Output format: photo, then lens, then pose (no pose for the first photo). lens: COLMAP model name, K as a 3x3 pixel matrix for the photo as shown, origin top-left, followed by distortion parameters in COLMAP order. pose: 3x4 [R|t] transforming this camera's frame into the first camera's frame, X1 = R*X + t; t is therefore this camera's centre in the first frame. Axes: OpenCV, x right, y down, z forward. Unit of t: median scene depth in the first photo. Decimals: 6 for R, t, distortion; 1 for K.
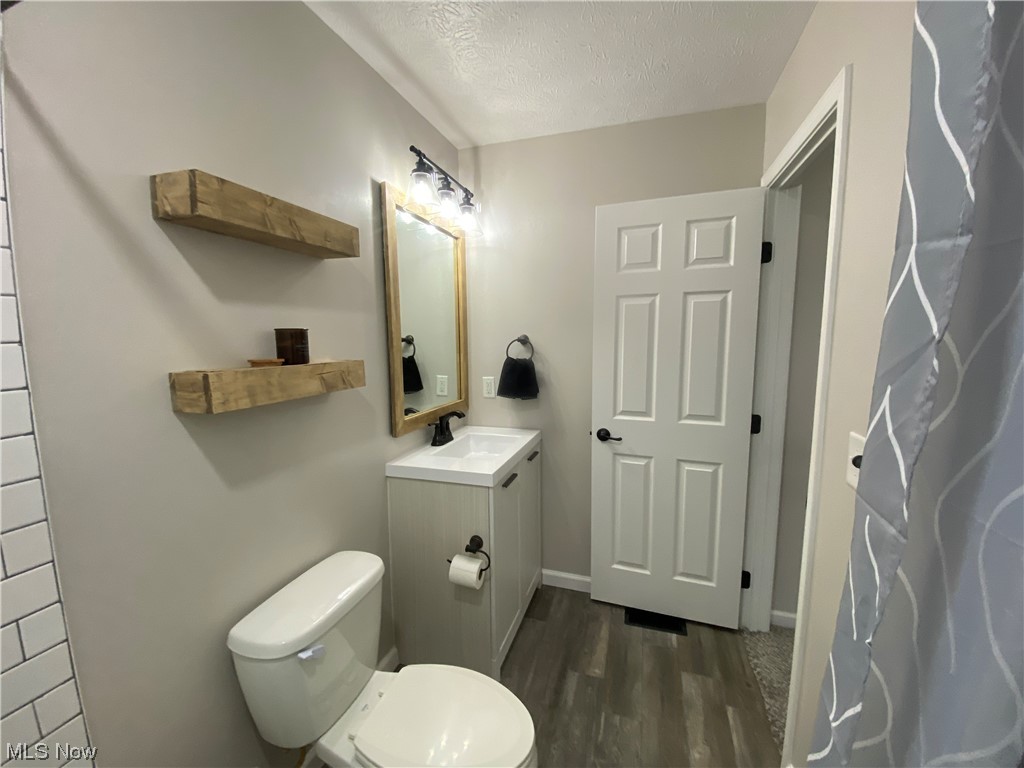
lens RADIAL K [[413.8, 0, 511.7], [0, 413.8, 384.6], [0, 0, 1]] dist [0.000505, 0.000001]
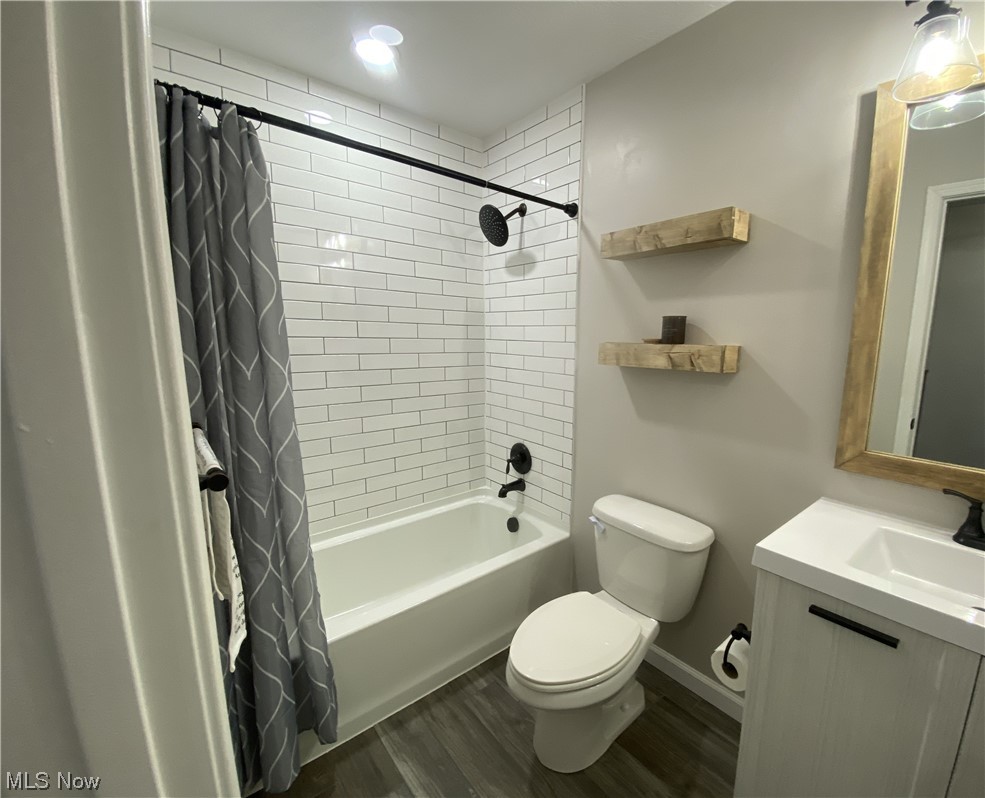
lens RADIAL K [[418.5, 0, 494.7], [0, 418.5, 398.5], [0, 0, 1]] dist [-0.000573, -0.000093]
pose [[-0.548947, 0.124819, -0.826485, 0.899062], [-0.107622, 0.970002, 0.217975, -0.115001], [0.828900, 0.208604, -0.519047, 1.308404]]
